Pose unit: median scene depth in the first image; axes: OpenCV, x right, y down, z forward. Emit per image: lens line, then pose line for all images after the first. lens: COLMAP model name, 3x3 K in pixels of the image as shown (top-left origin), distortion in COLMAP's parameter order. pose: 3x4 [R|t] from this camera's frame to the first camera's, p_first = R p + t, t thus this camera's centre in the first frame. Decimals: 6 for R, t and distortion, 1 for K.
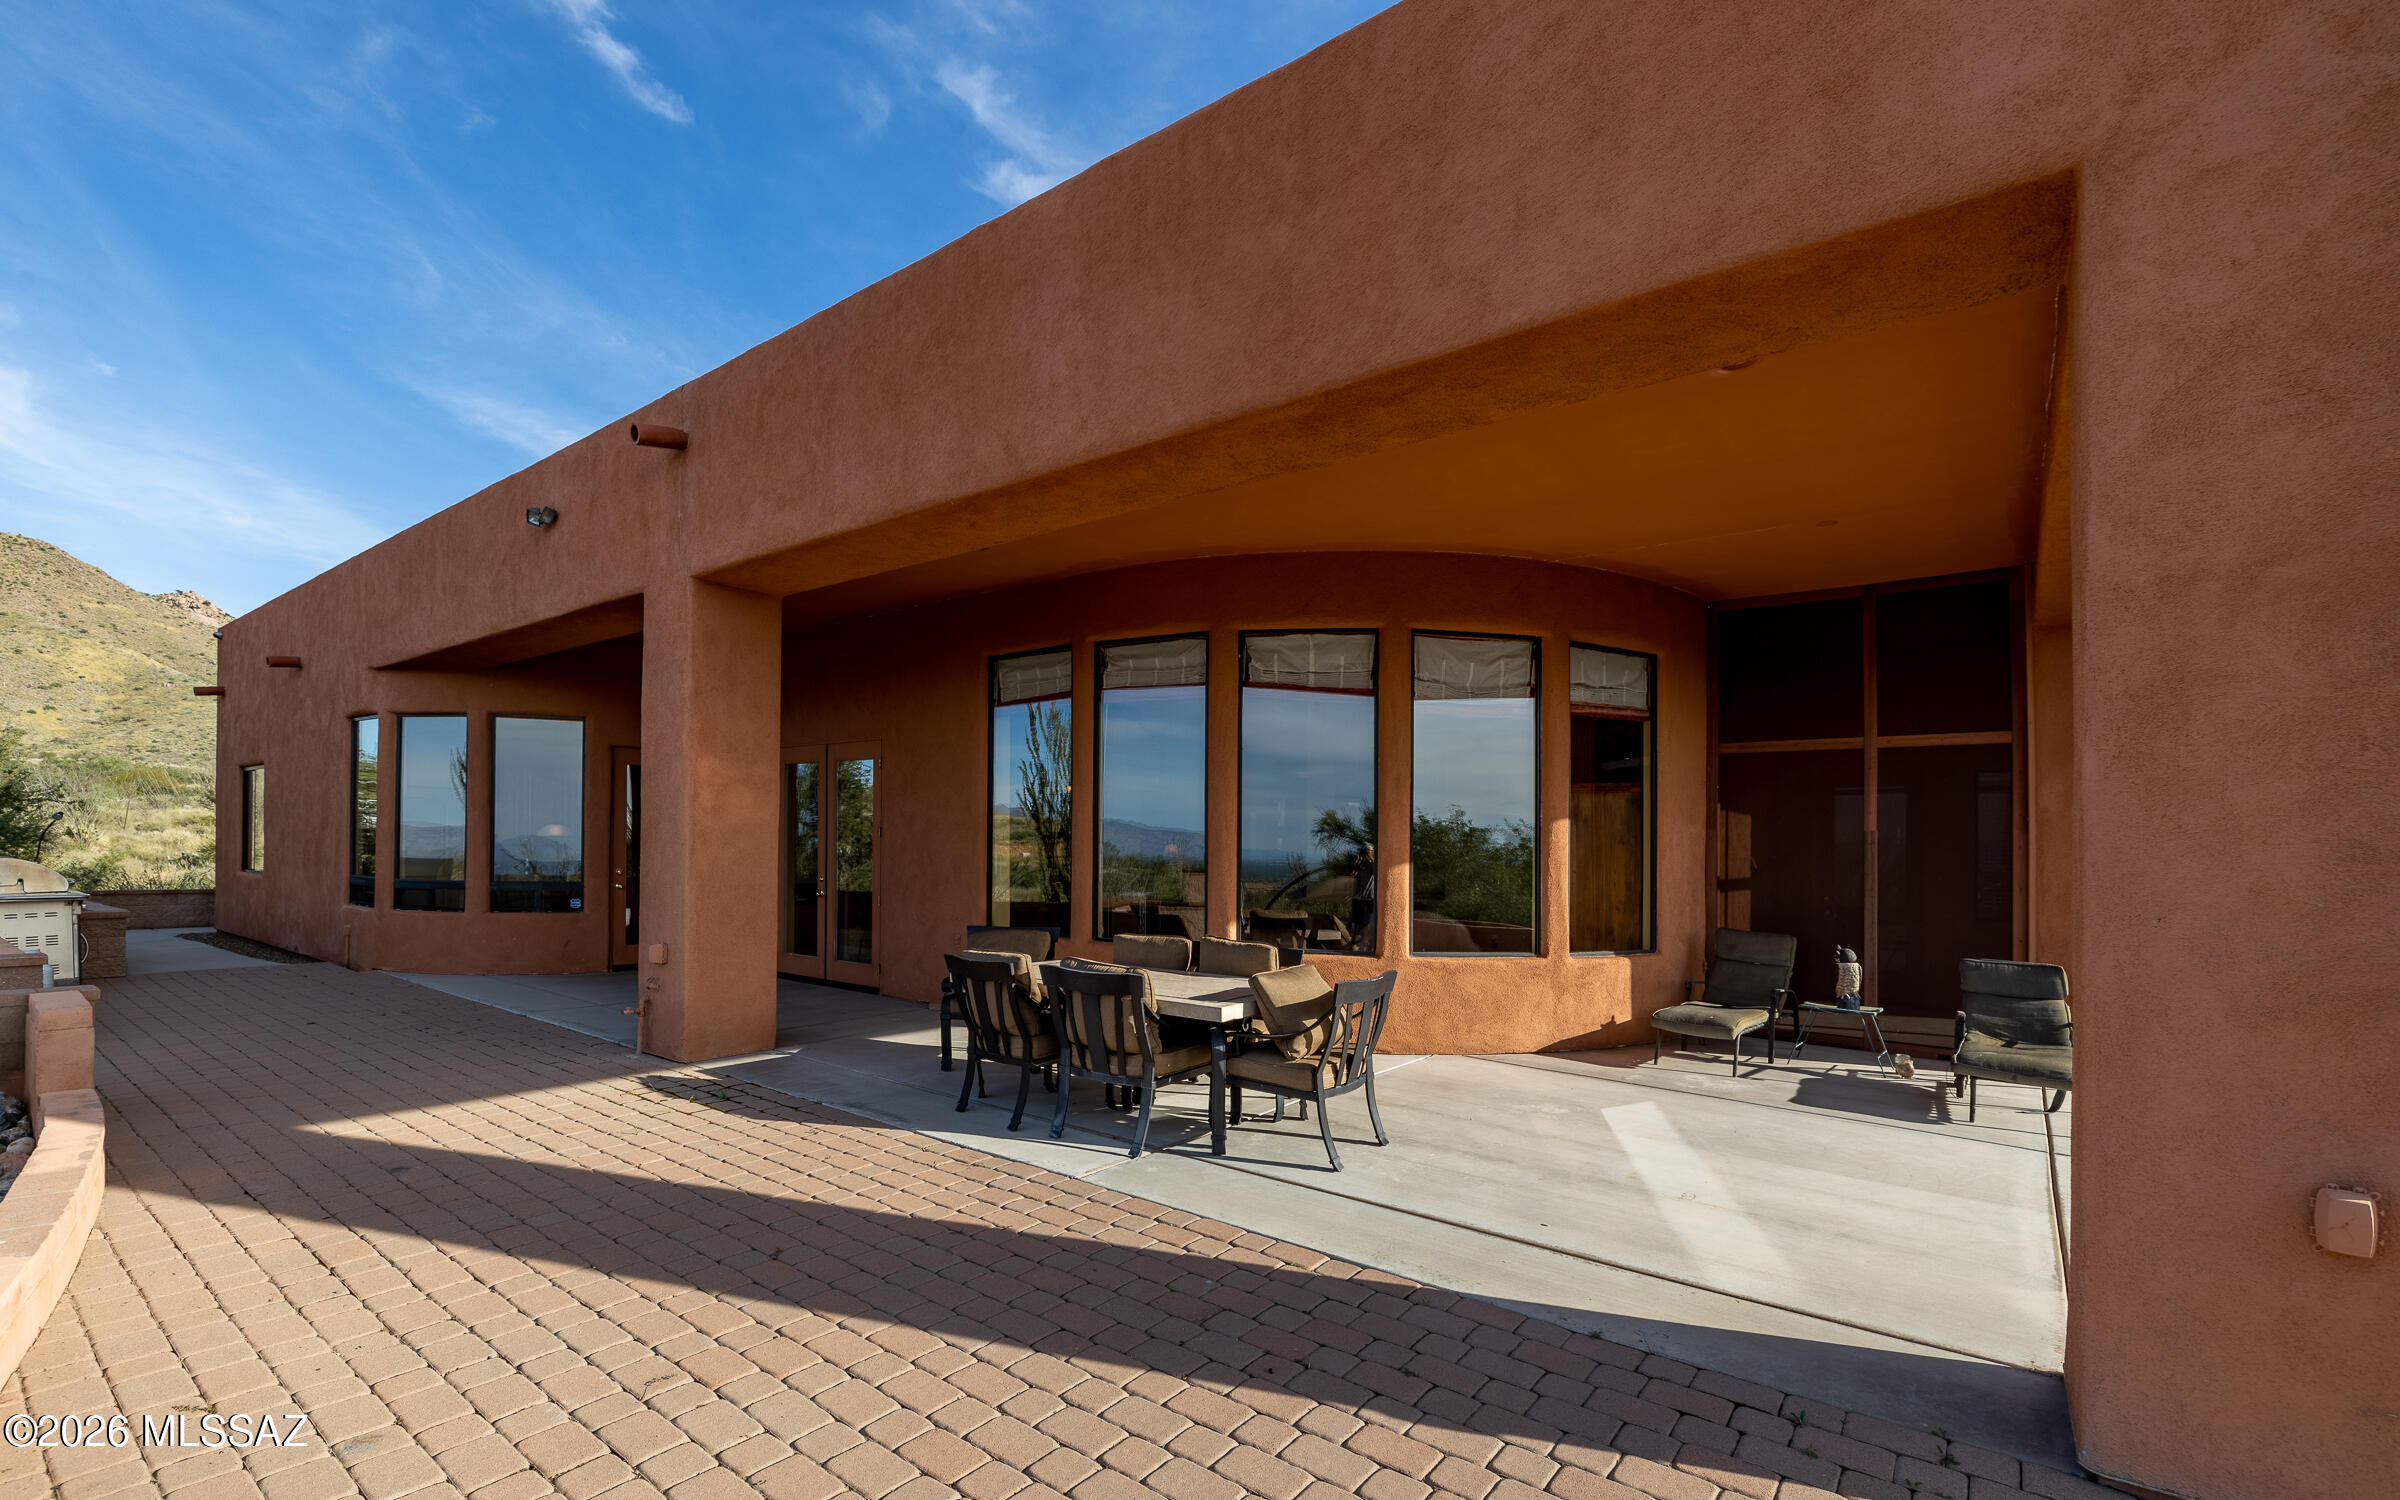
lens RADIAL K [[1102.4, 0, 1198.6], [0, 1102.4, 818.4], [0, 0, 1]] dist [0.002654, 0.000476]
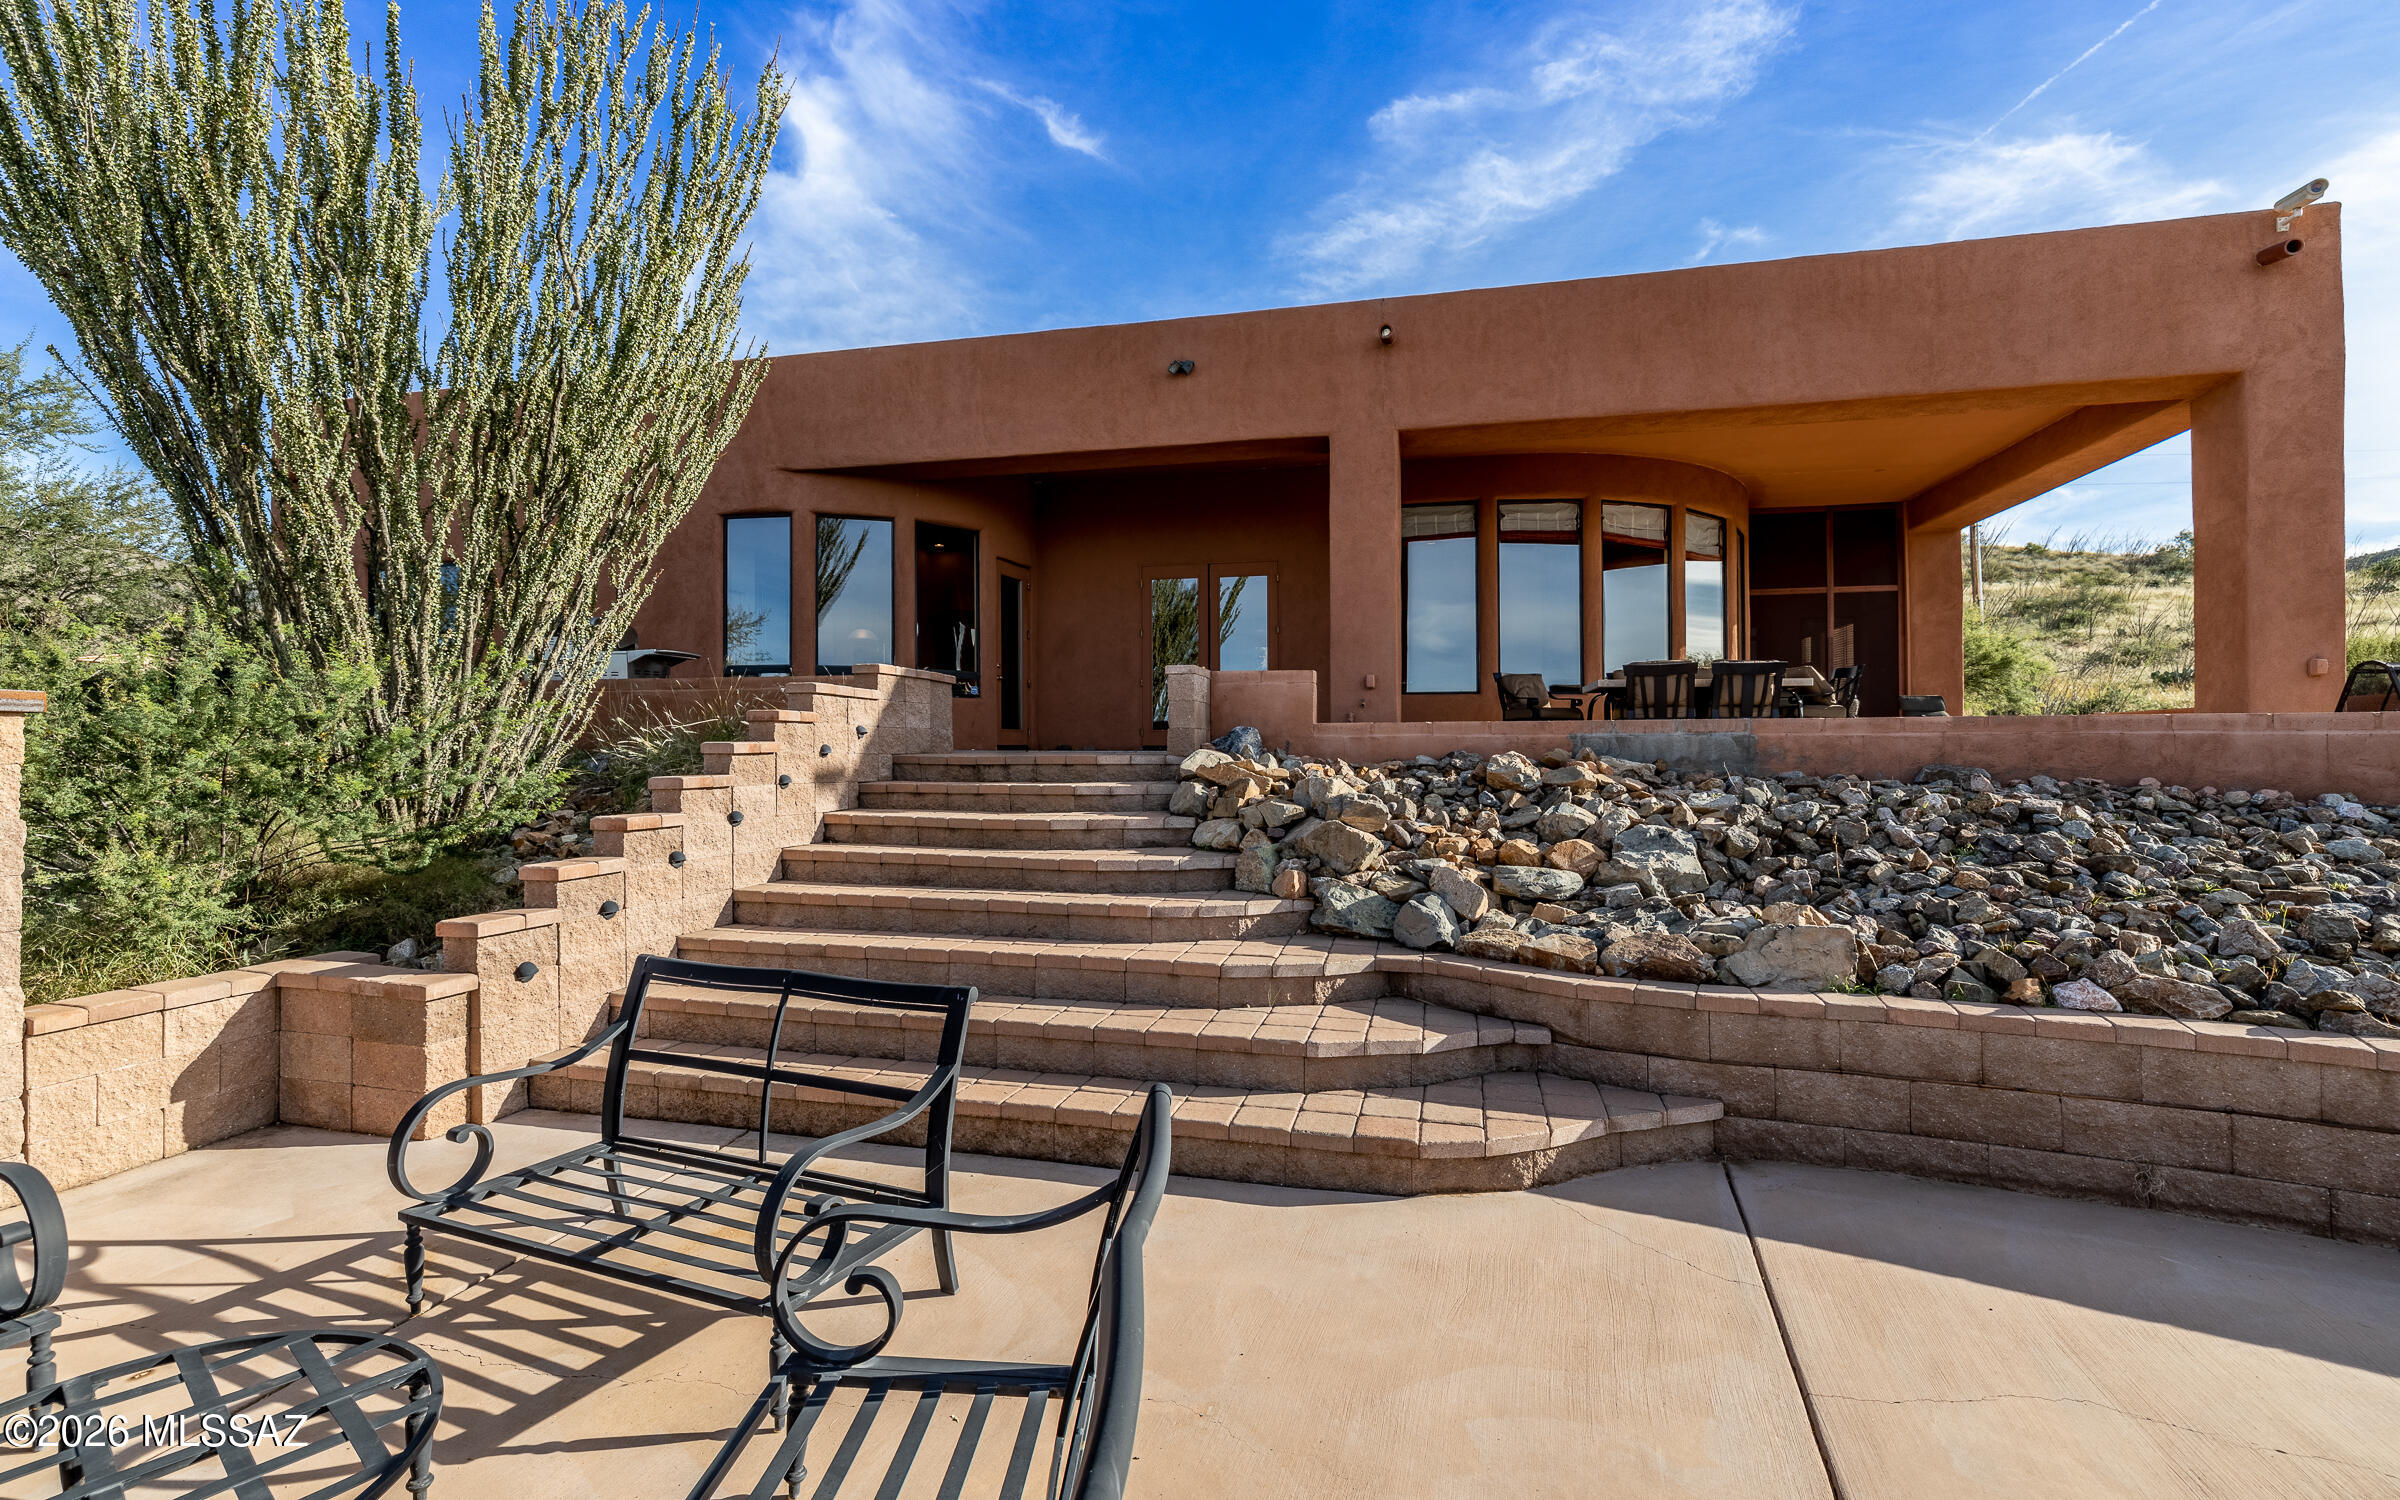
lens RADIAL K [[1060.3, 0, 1255.3], [0, 1060.3, 720.6], [0, 0, 1]] dist [-0.001246, -0.000123]
pose [[0.896634, -0.004370, 0.442752, -1.212408], [0.003509, 0.999990, 0.002763, 0.164747], [-0.442759, -0.000924, 0.896640, -0.202883]]
